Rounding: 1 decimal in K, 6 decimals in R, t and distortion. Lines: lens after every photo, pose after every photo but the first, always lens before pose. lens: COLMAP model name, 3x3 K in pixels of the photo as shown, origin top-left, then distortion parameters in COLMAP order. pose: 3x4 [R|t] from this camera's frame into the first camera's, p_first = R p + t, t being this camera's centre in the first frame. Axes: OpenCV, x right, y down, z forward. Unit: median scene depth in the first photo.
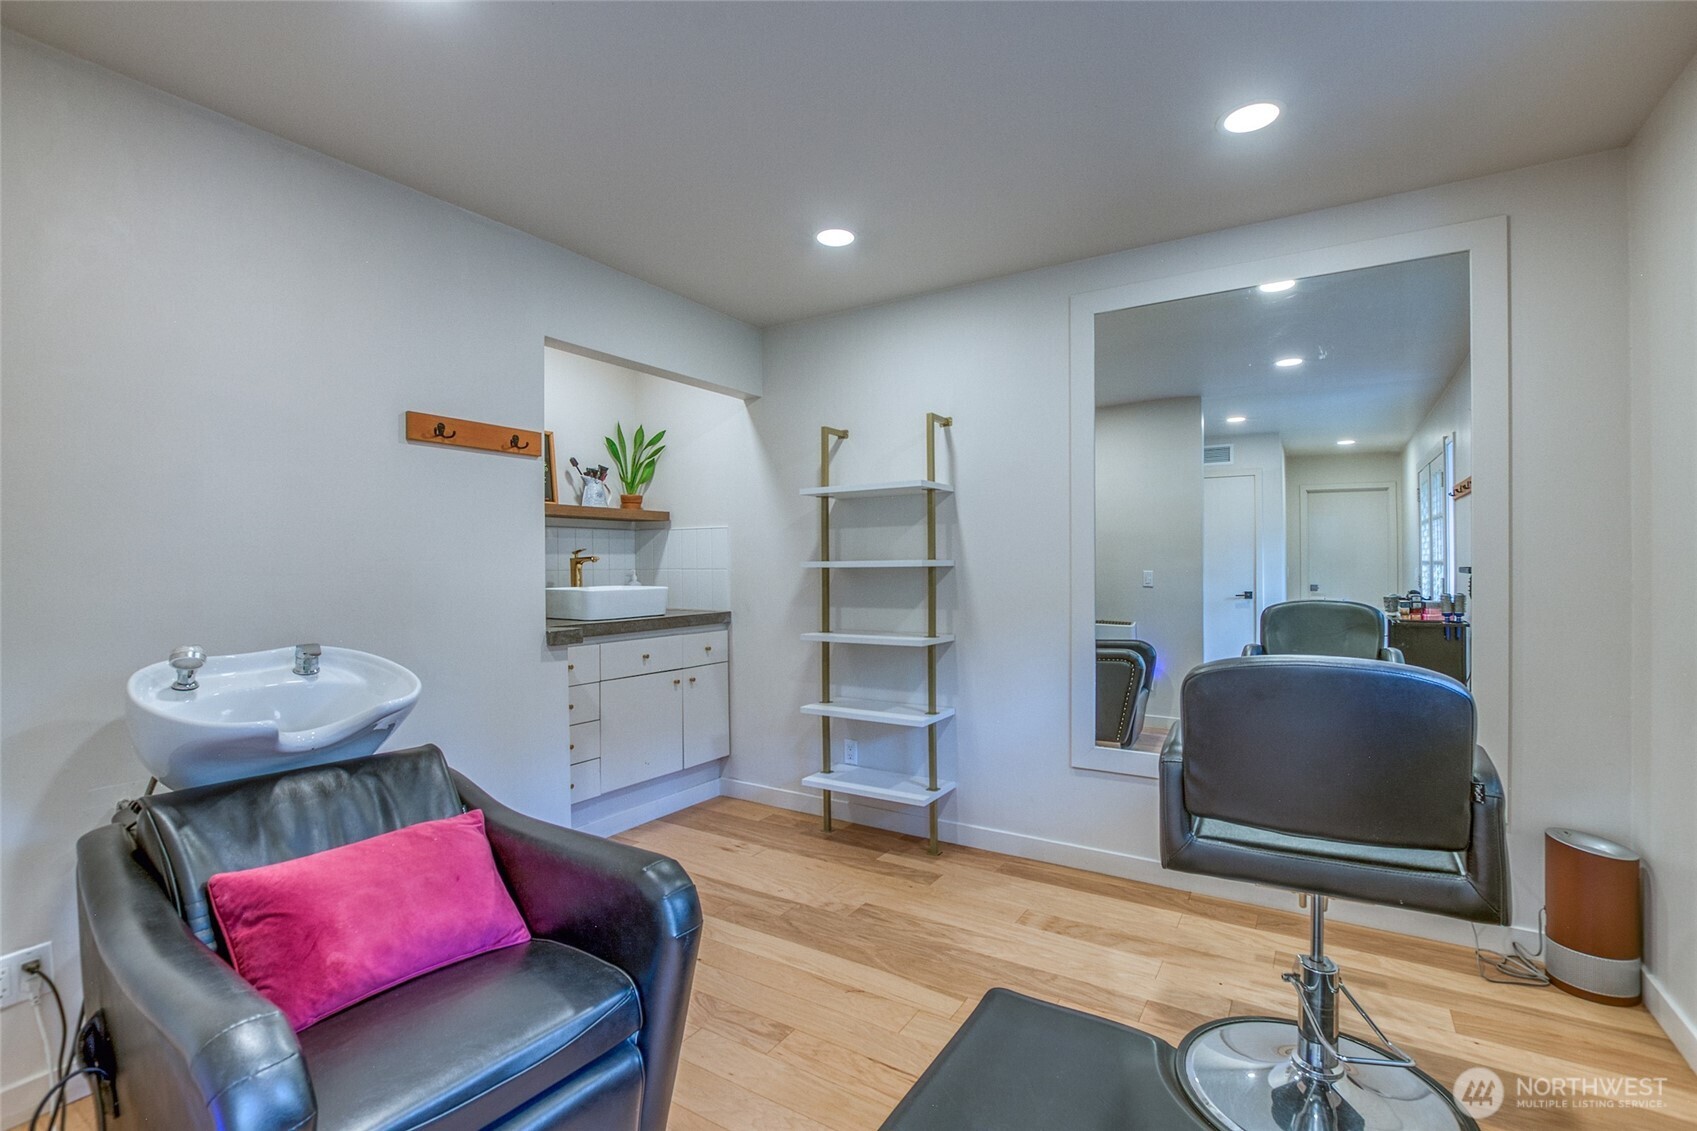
lens RADIAL K [[750.8, 0, 848.5], [0, 750.8, 565.5], [0, 0, 1]] dist [-0.029772, -0.000334]
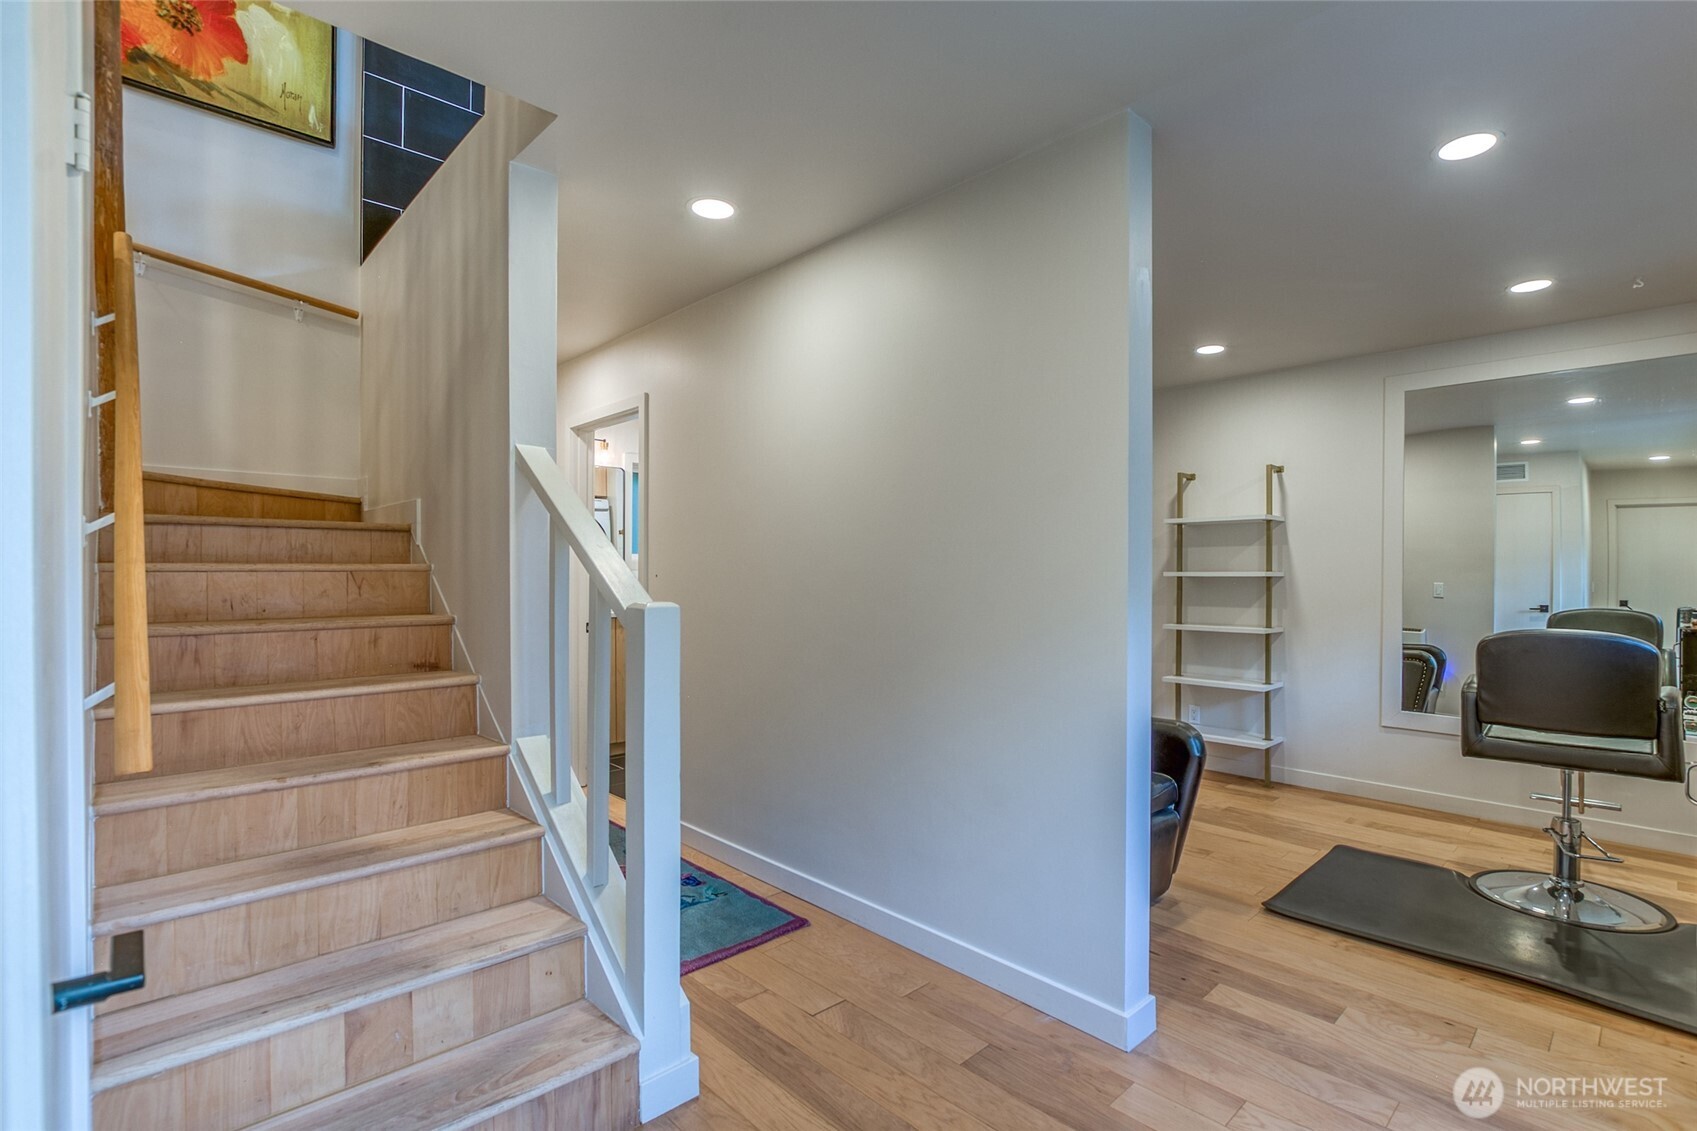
lens RADIAL K [[797.9, 0, 848.5], [0, 797.9, 565.5], [0, 0, 1]] dist [-0.041963, 0.001357]
pose [[0.967966, 0.011271, -0.250829, -0.269683], [-0.013746, 0.999873, -0.008119, 0.003908], [0.250705, 0.011307, 0.967997, -0.582032]]
